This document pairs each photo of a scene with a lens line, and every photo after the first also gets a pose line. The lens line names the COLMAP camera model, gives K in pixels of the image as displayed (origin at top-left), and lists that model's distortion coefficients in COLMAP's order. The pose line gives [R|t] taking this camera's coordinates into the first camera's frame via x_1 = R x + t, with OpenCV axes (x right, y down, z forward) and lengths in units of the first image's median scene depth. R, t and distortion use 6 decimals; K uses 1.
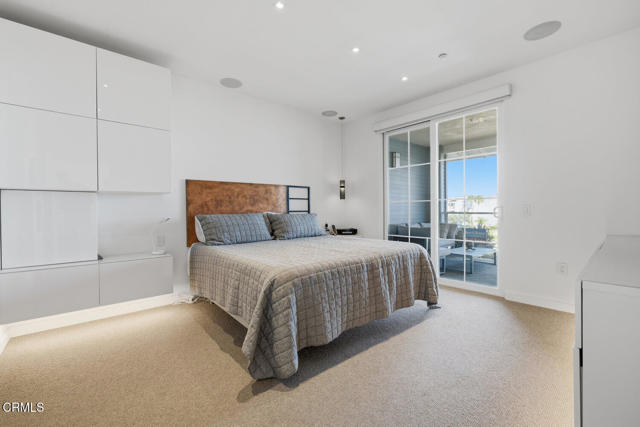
lens RADIAL K [[272.2, 0, 320.2], [0, 272.2, 211.4], [0, 0, 1]] dist [0.000218, 0.000140]
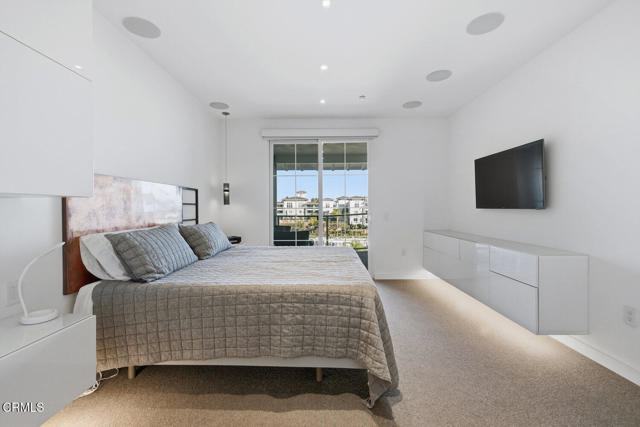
lens RADIAL K [[272.2, 0, 320.2], [0, 272.2, 211.4], [0, 0, 1]] dist [0.000218, 0.000140]
pose [[0.673376, -0.002309, 0.739297, -0.394178], [0.002223, 0.999997, 0.001098, -0.024392], [-0.739297, 0.000904, 0.673379, 0.185215]]
